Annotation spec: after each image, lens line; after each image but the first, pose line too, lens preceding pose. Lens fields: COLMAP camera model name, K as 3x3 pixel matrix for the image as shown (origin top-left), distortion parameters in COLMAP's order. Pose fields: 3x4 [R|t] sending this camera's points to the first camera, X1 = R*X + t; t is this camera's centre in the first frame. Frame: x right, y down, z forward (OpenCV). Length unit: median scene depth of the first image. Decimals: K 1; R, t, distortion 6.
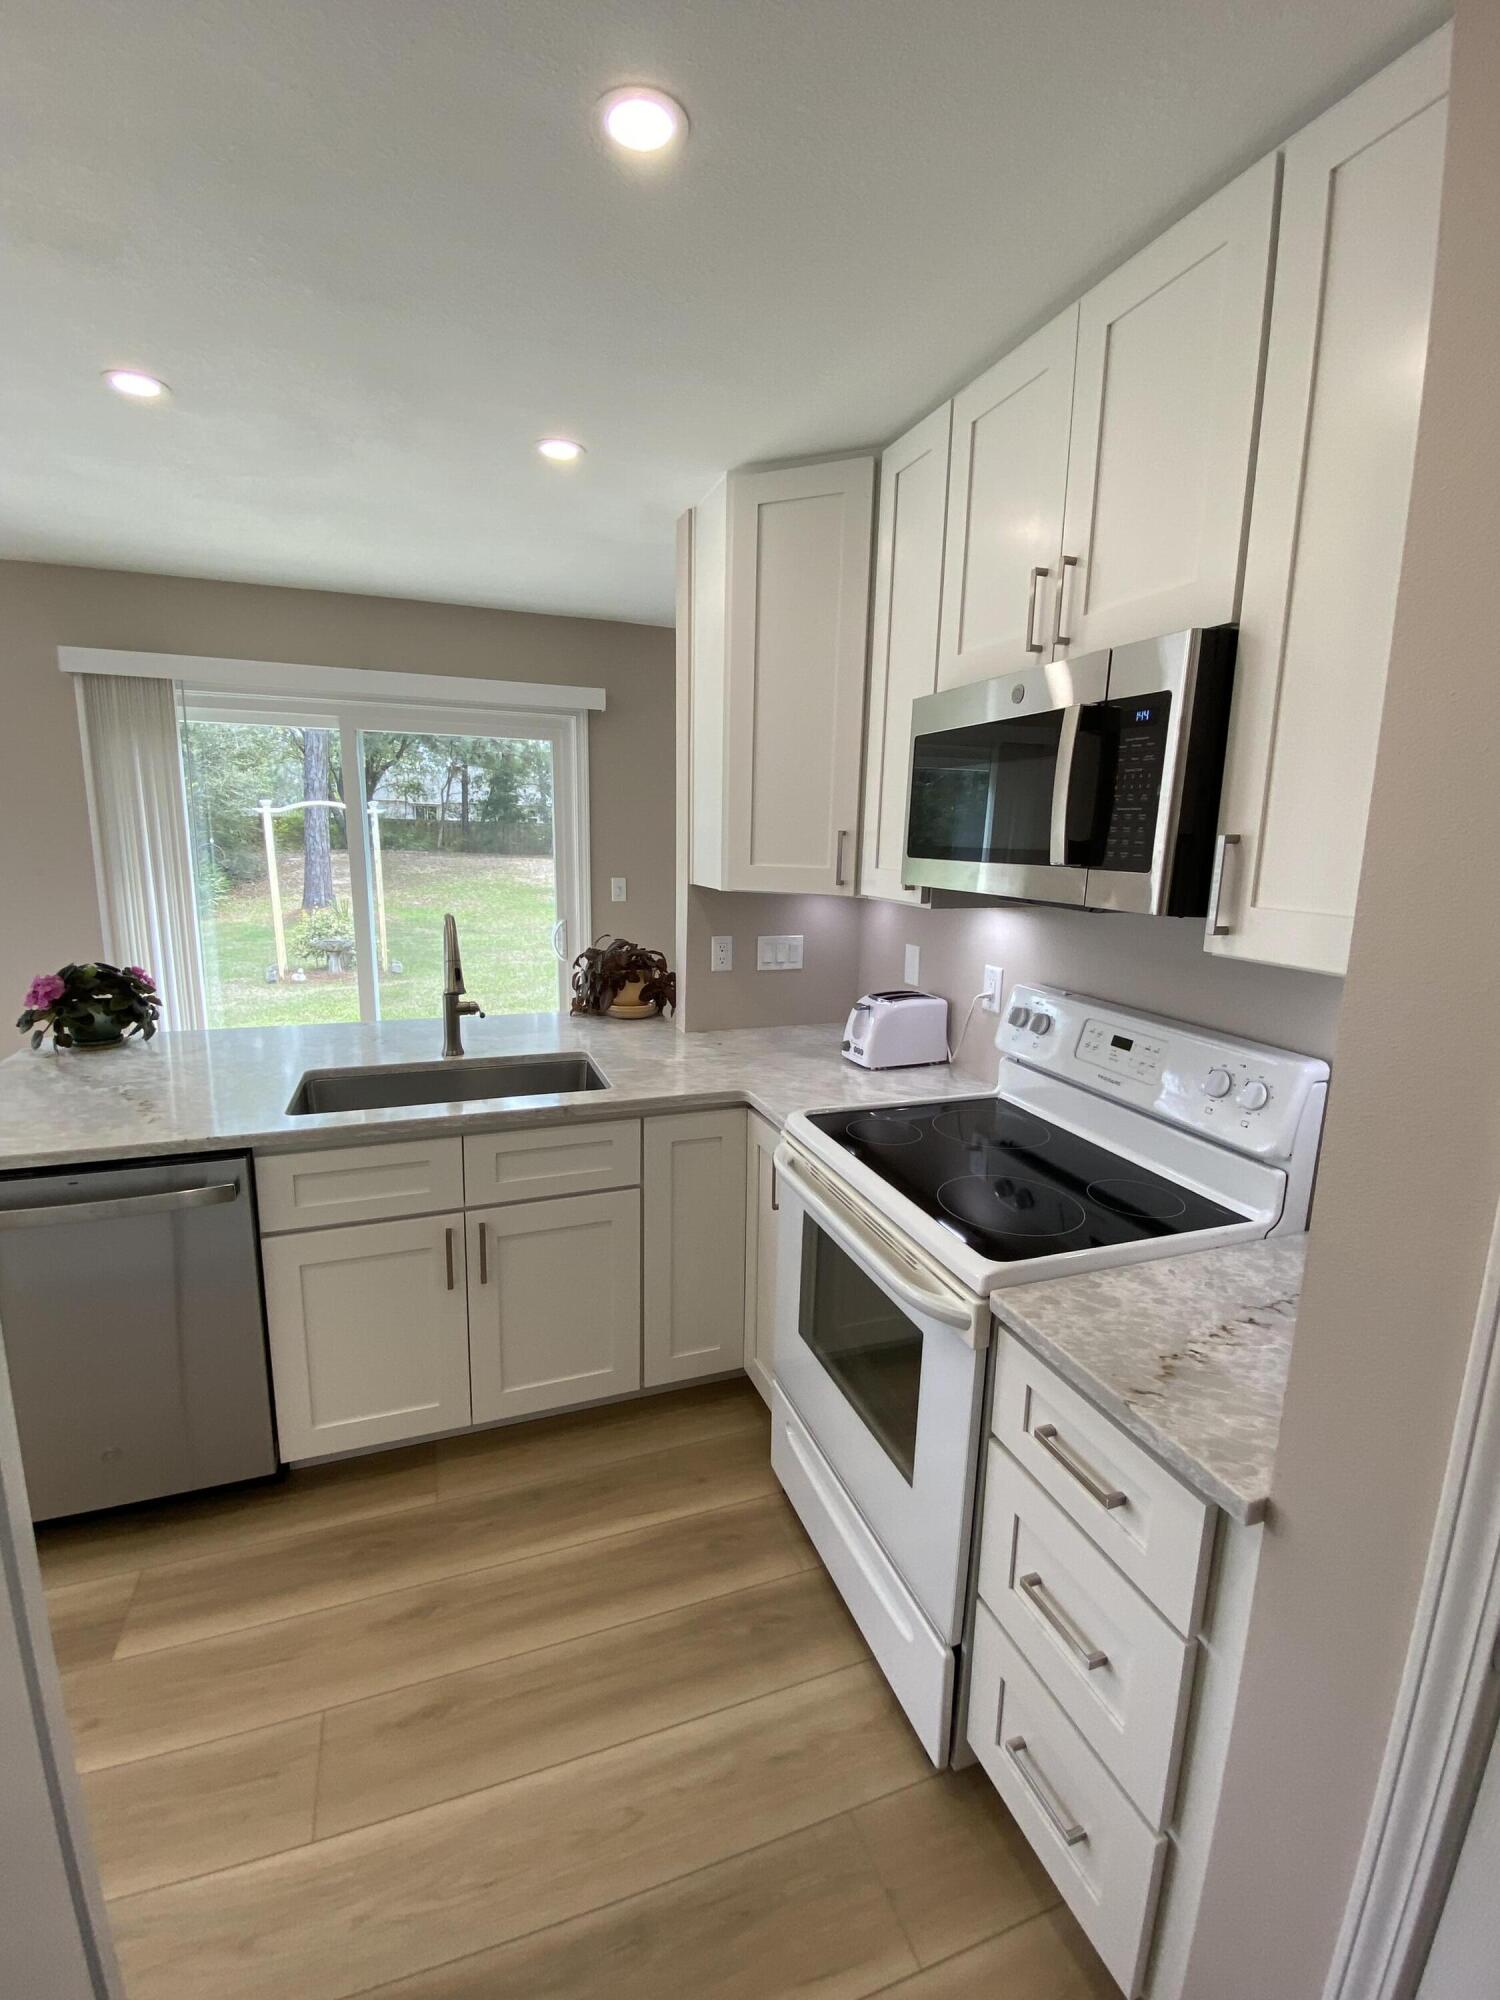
lens RADIAL K [[864.9, 0, 767.5], [0, 864.9, 991.7], [0, 0, 1]] dist [0.012792, -0.002054]
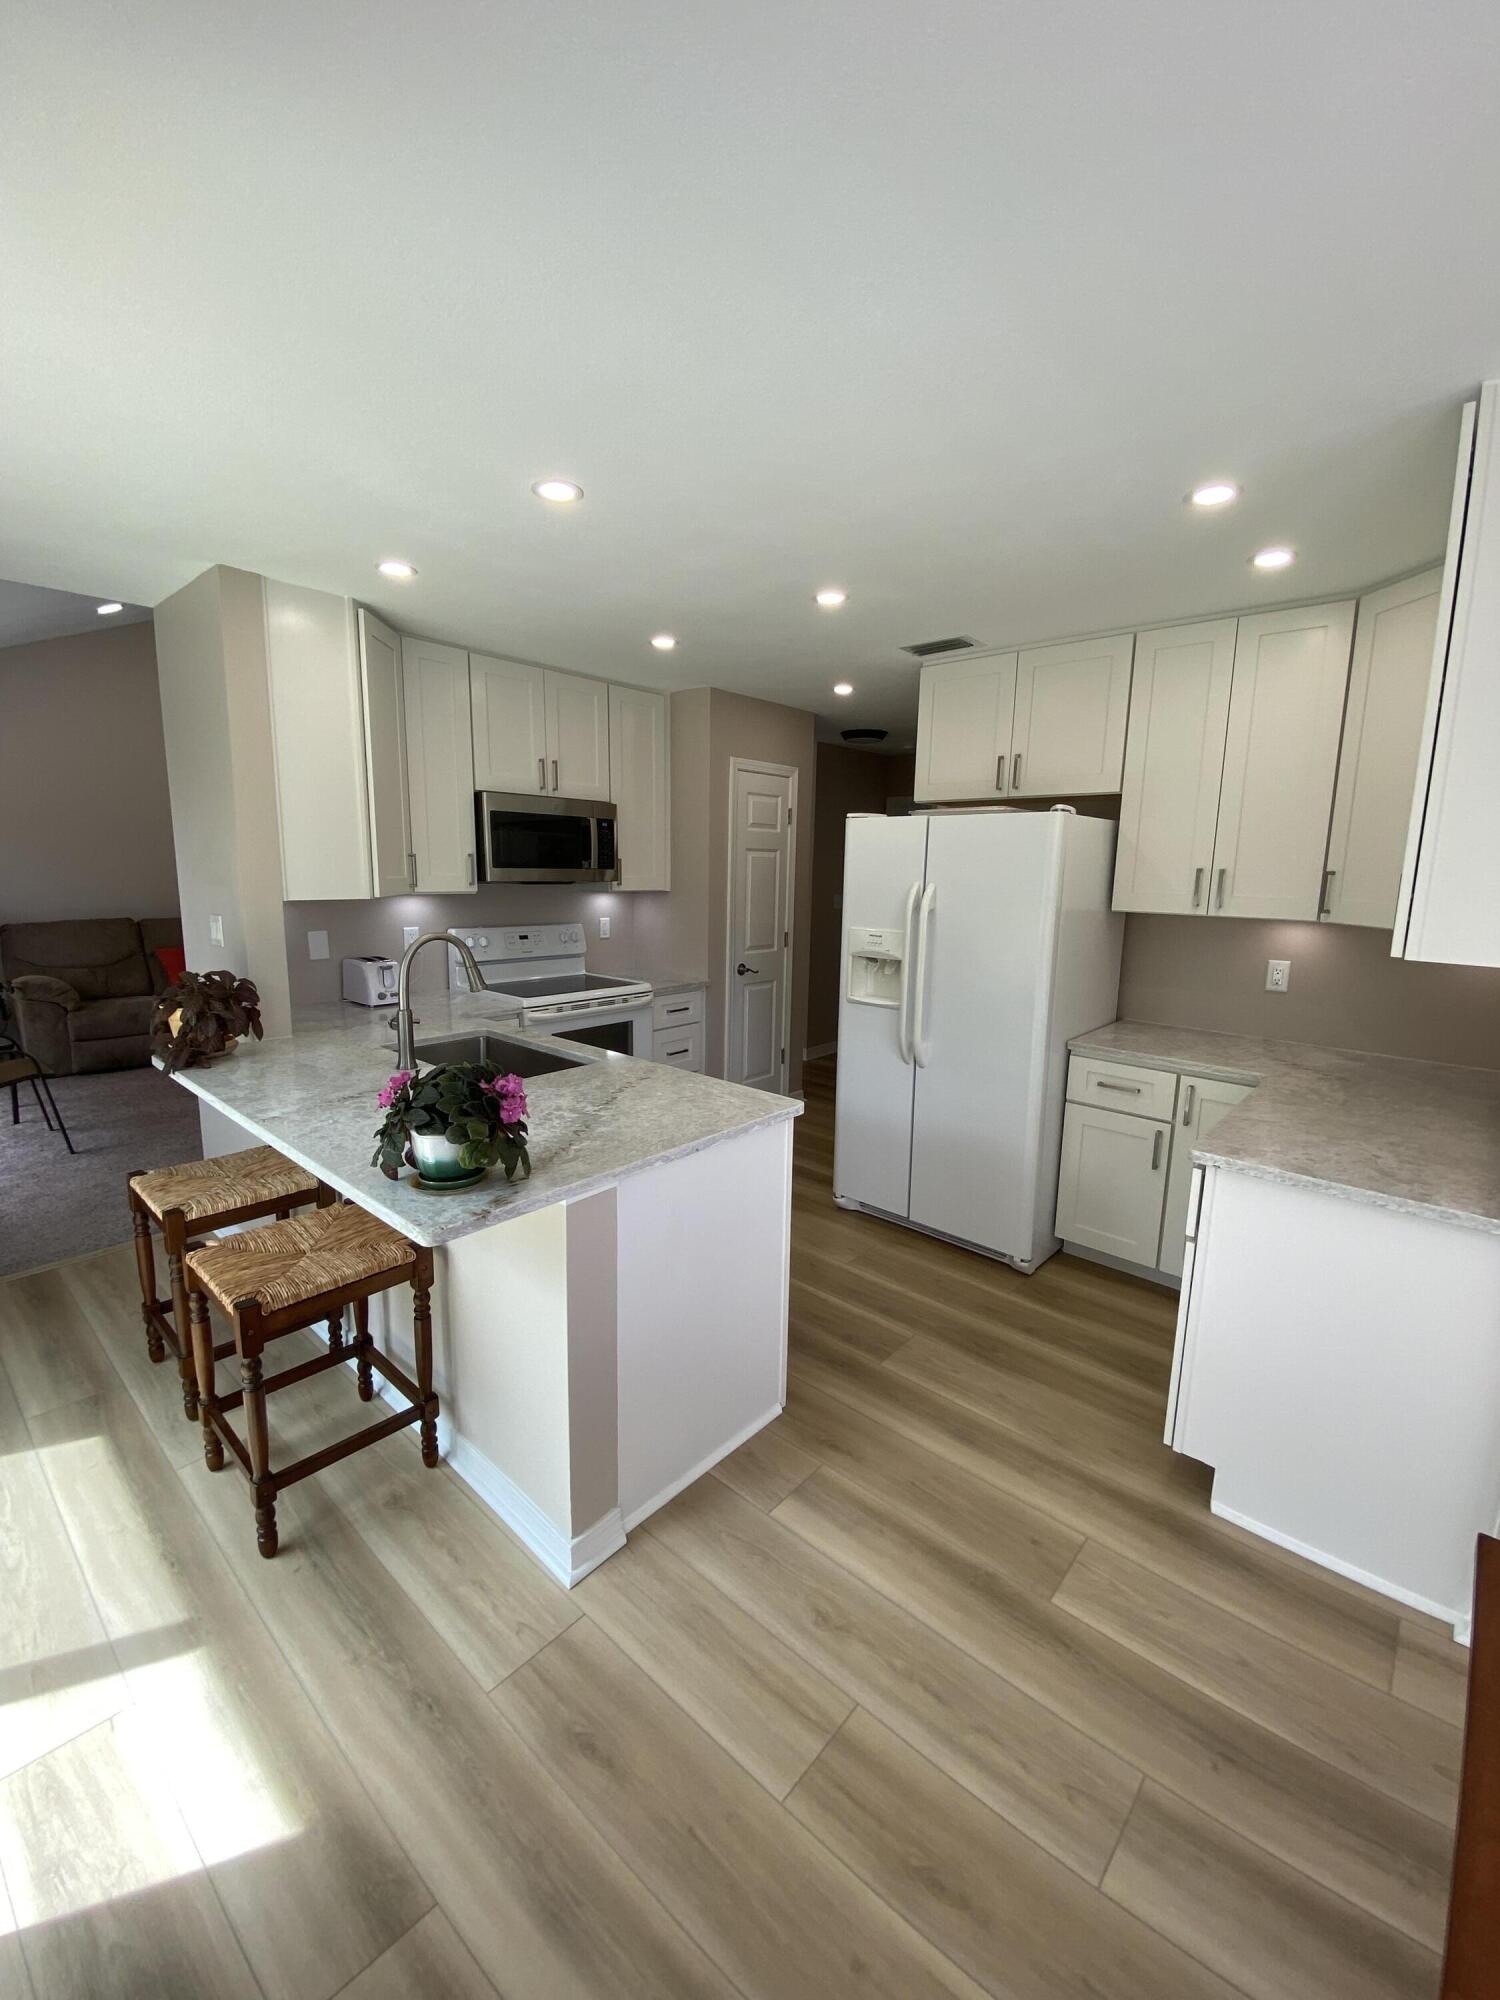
lens RADIAL K [[809.5, 0, 759.4], [0, 809.5, 993.0], [0, 0, 1]] dist [0.010403, -0.016787]
pose [[-0.460874, -0.175462, 0.869947, -1.602479], [0.130514, 0.956201, 0.262002, -0.252552], [-0.877816, 0.234290, -0.417788, 1.142326]]
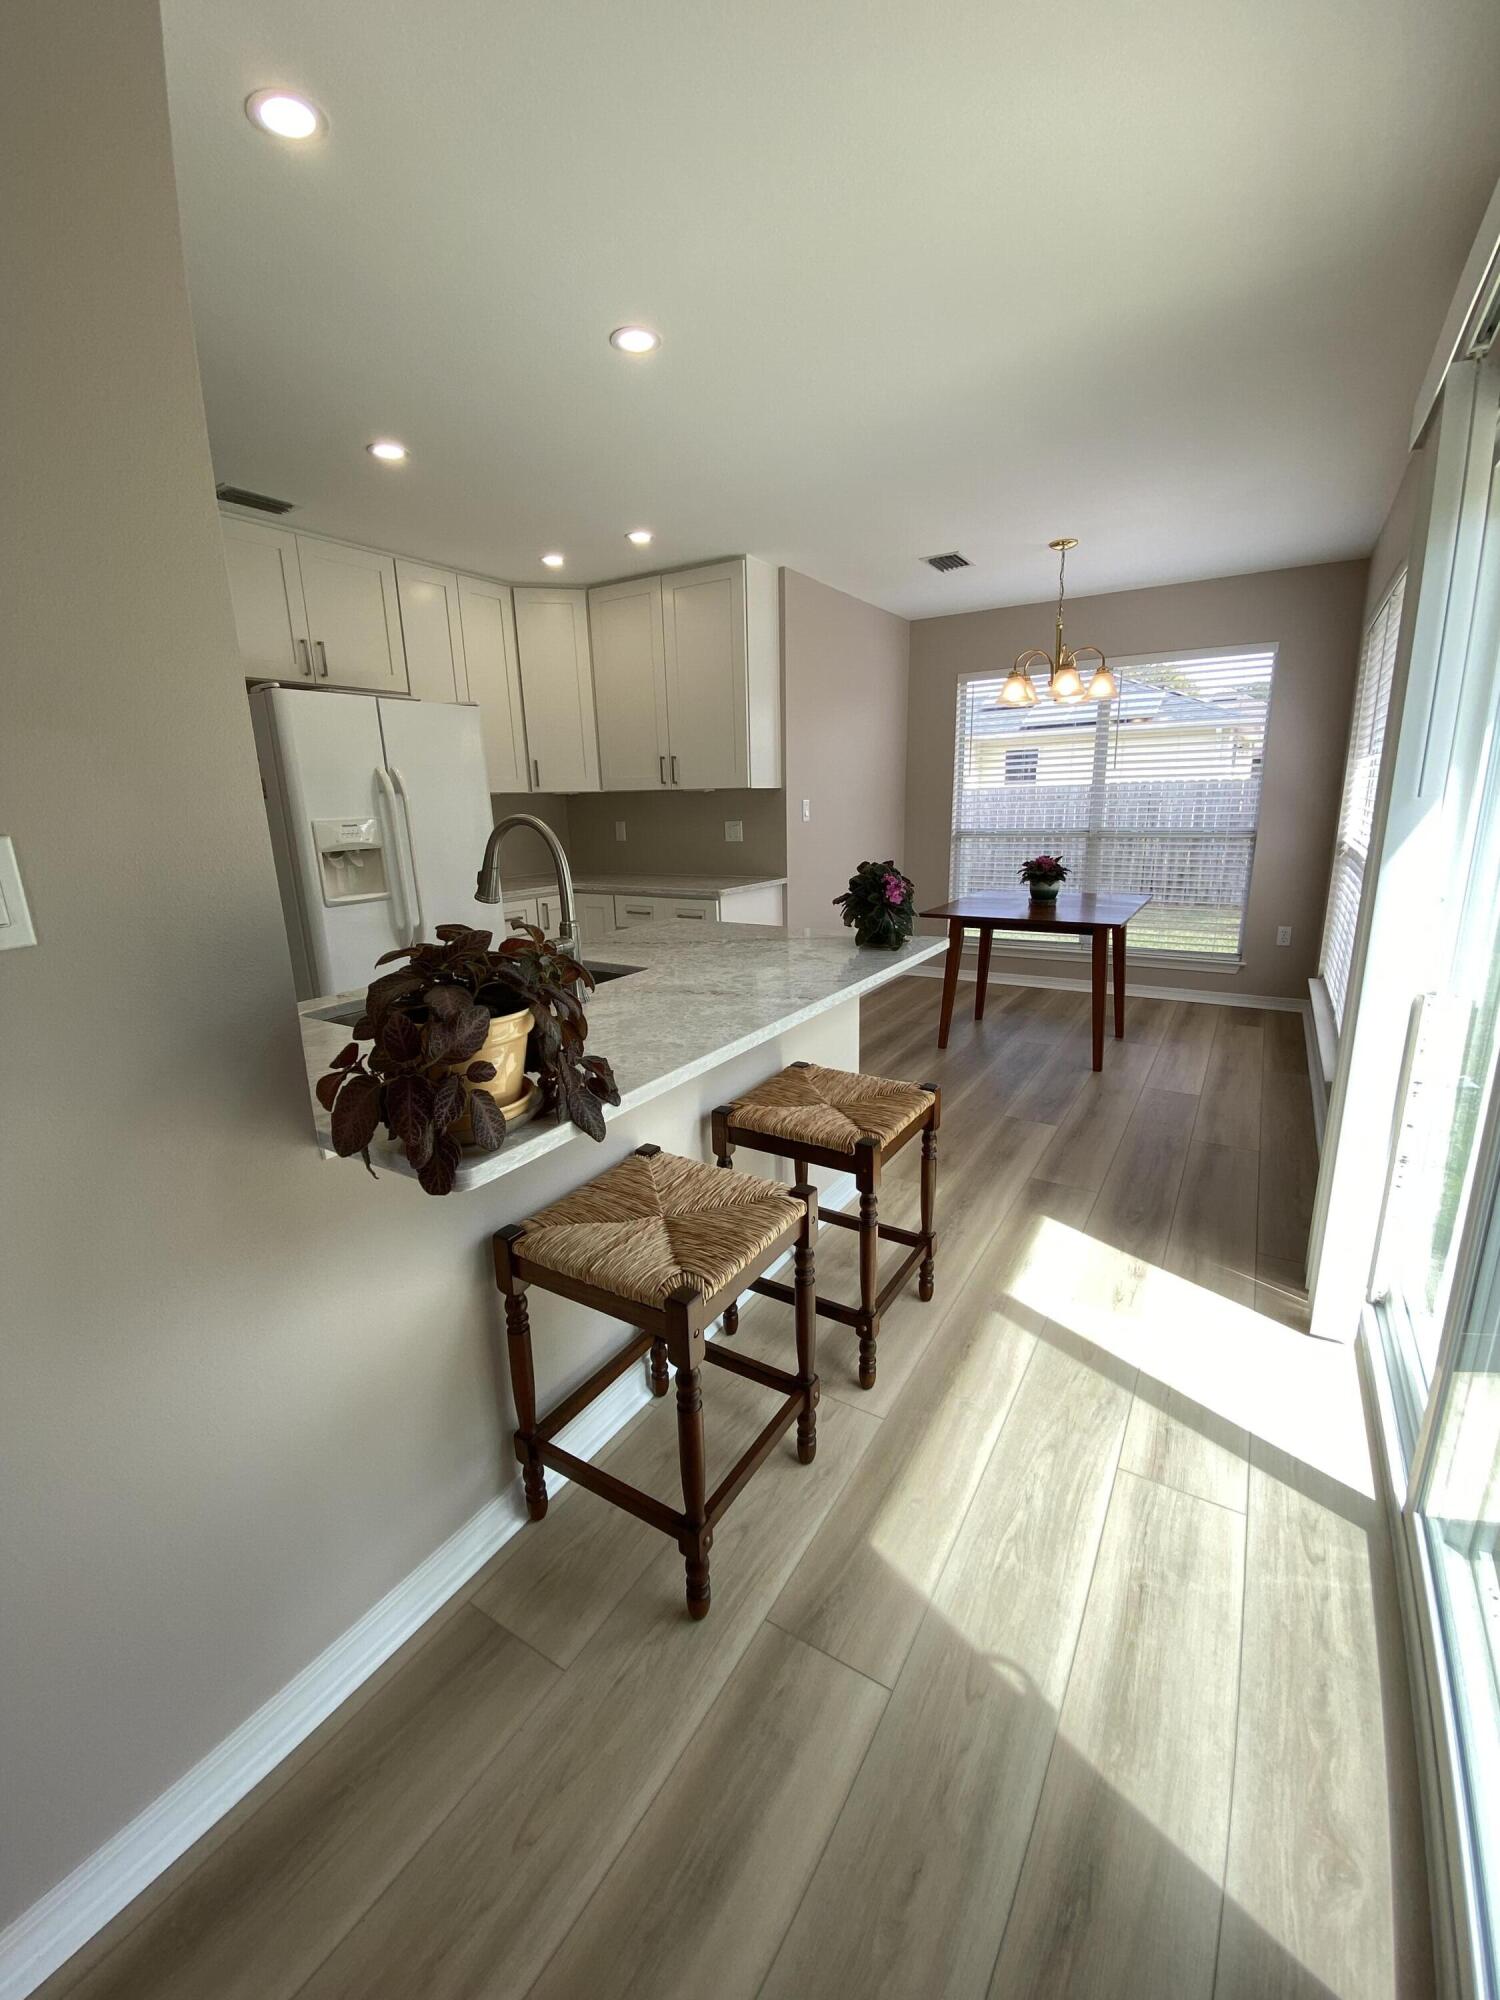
lens RADIAL K [[809.5, 0, 748.6], [0, 809.5, 992.7], [0, 0, 1]] dist [0.010403, -0.016787]
pose [[-0.803784, 0.136375, -0.579079, -0.074010], [-0.103980, 0.926185, 0.362449, -0.245080], [0.585764, 0.351543, -0.730273, 1.830993]]
